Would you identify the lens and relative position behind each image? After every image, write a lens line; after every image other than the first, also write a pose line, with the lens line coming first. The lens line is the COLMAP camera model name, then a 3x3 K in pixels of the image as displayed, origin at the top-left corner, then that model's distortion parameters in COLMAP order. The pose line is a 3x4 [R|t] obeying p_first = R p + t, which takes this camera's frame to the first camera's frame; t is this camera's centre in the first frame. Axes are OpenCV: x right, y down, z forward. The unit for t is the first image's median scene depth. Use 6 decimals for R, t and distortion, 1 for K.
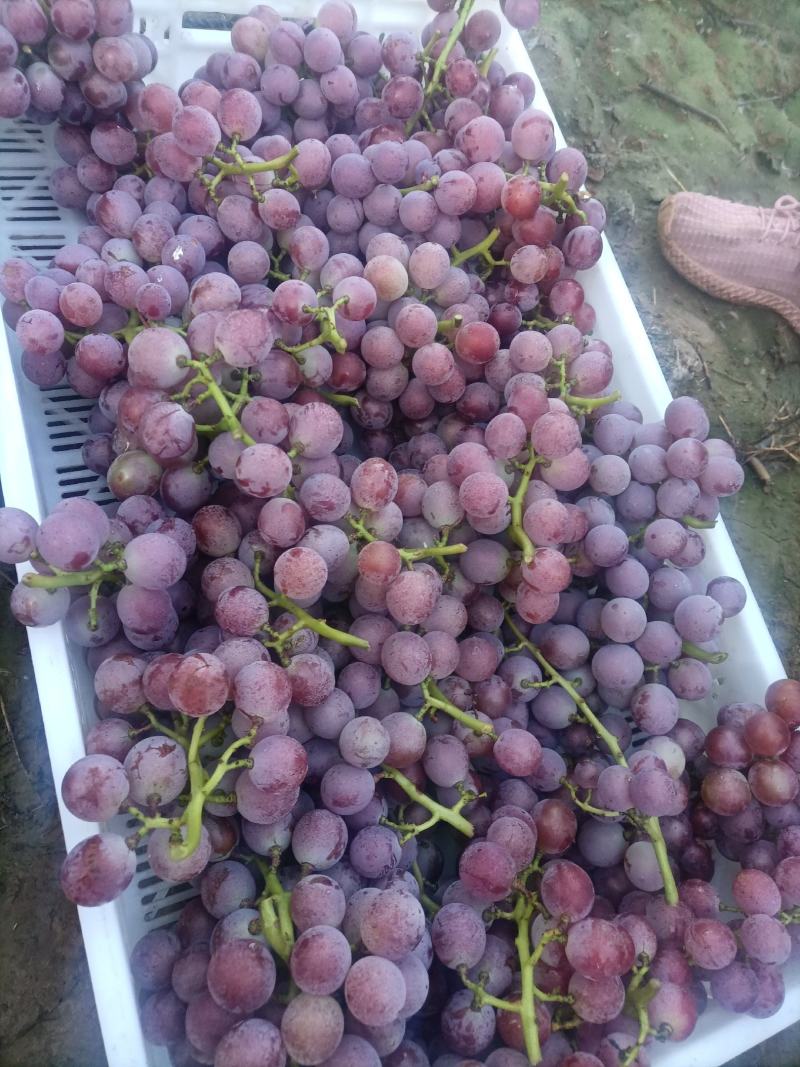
lens RADIAL K [[799.1, 0, 400.0], [0, 799.1, 533.5], [0, 0, 1]] dist [0.000645, -0.029947]
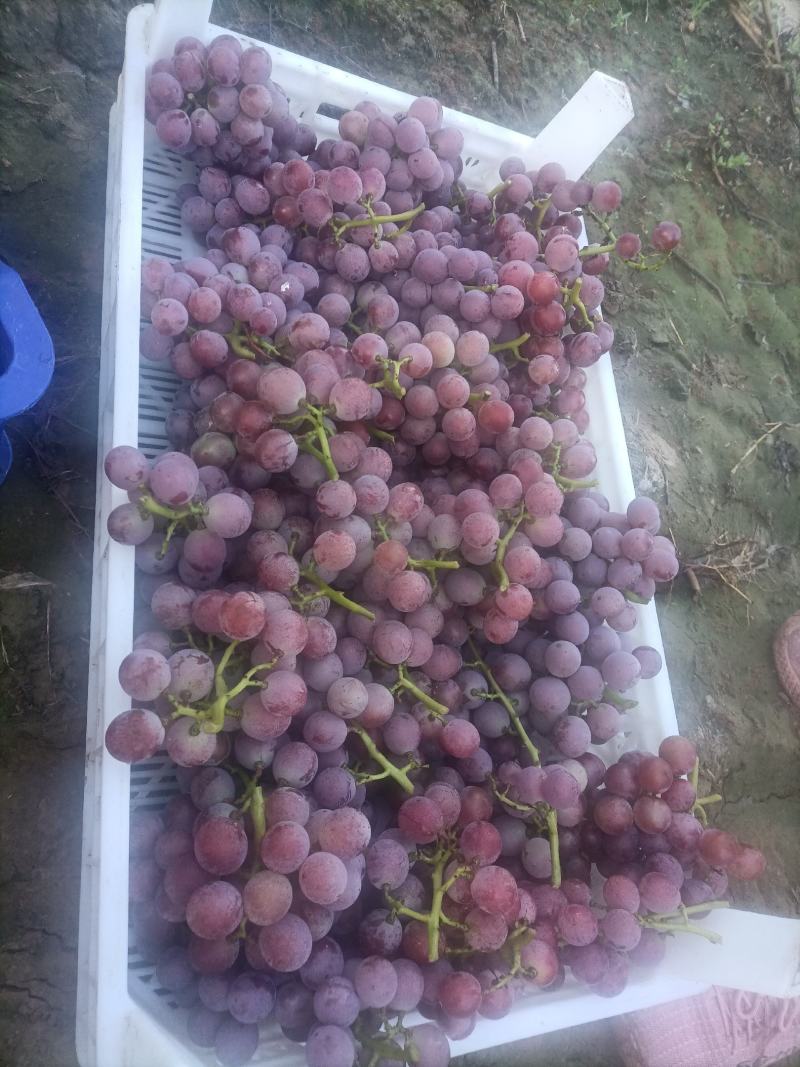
lens RADIAL K [[799.1, 0, 400.0], [0, 799.1, 533.5], [0, 0, 1]] dist [0.000645, -0.029947]
pose [[0.970626, 0.234316, 0.054596, -0.078901], [-0.229051, 0.969398, -0.088333, 0.087540], [-0.073623, 0.073233, 0.994594, -0.229538]]
